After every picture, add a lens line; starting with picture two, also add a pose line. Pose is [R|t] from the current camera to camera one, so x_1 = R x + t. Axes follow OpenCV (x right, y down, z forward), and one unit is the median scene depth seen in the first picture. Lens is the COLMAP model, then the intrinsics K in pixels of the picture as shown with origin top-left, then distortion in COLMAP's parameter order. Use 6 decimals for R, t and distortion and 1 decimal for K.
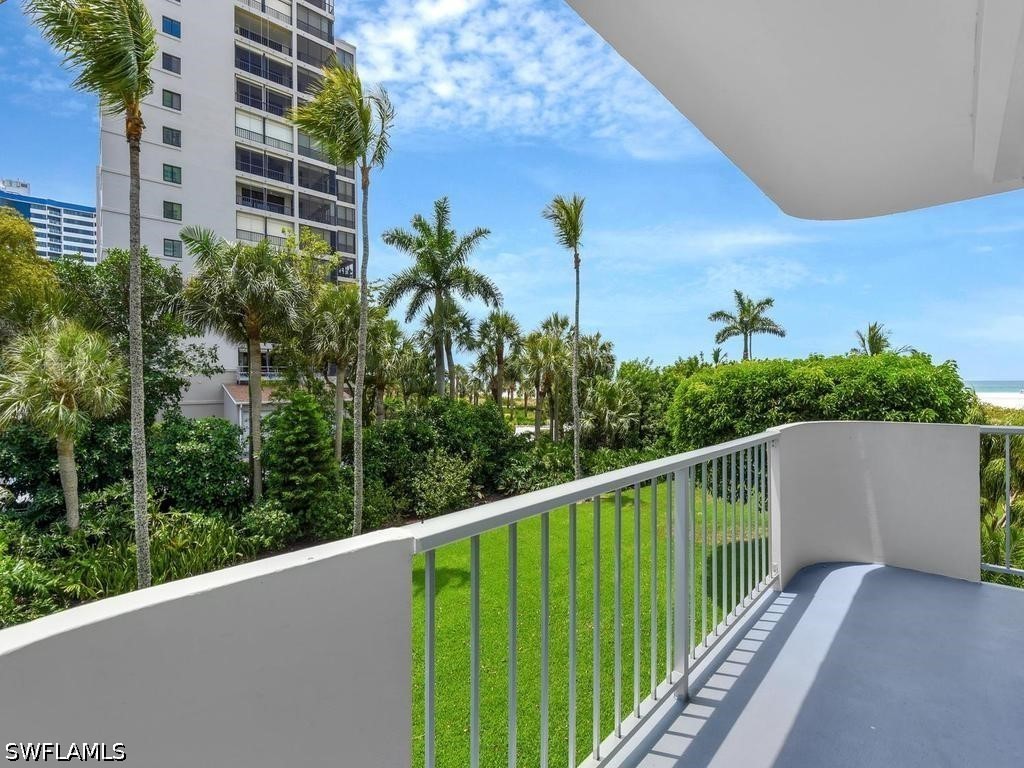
lens RADIAL K [[468.8, 0, 511.6], [0, 468.8, 381.0], [0, 0, 1]] dist [-0.009323, -0.005610]
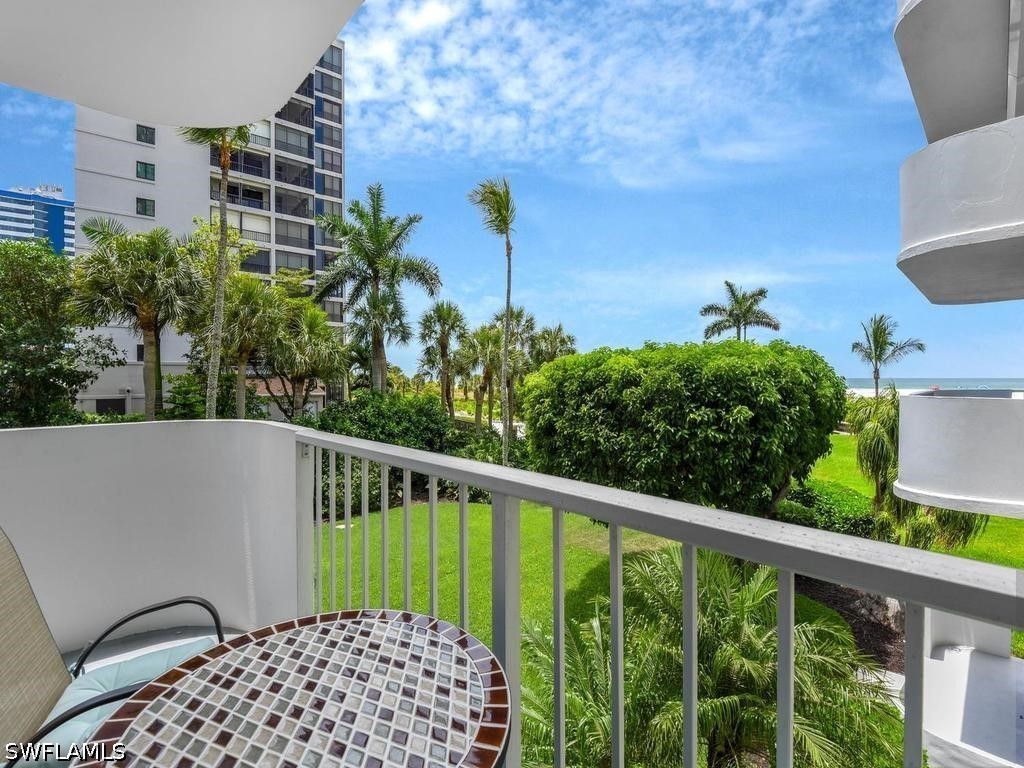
lens RADIAL K [[468.8, 0, 513.1], [0, 468.8, 378.5], [0, 0, 1]] dist [-0.009323, -0.005610]
pose [[0.998018, 0.004056, -0.062803, 0.126766], [-0.003968, 0.999991, 0.001534, 0.002898], [0.062809, -0.001282, 0.998025, 0.037878]]
